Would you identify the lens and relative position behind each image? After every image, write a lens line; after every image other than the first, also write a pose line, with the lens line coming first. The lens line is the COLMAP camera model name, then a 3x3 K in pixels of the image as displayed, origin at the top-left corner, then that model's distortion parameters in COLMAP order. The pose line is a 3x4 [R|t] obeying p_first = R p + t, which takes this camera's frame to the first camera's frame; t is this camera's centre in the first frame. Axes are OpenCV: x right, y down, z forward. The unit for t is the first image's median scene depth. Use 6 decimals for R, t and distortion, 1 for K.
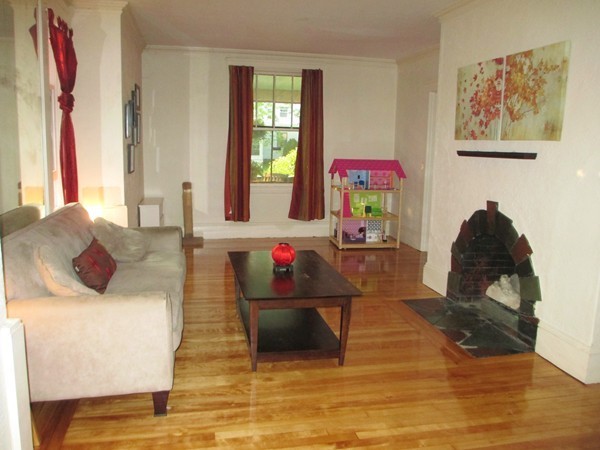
lens RADIAL K [[506.7, 0, 299.7], [0, 506.7, 224.6], [0, 0, 1]] dist [0.003551, -0.012074]
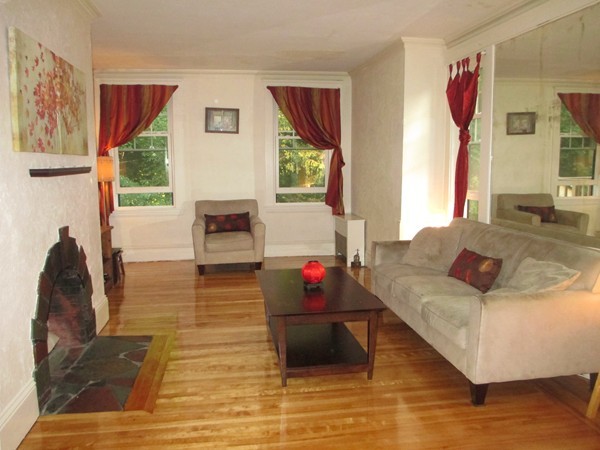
lens RADIAL K [[506.7, 0, 300.4], [0, 506.7, 224.3], [0, 0, 1]] dist [0.003551, -0.012074]
pose [[-0.997532, -0.030486, 0.063246, -0.056494], [-0.011788, 0.960748, 0.277171, -0.270513], [-0.069213, 0.275742, -0.958737, 1.675268]]
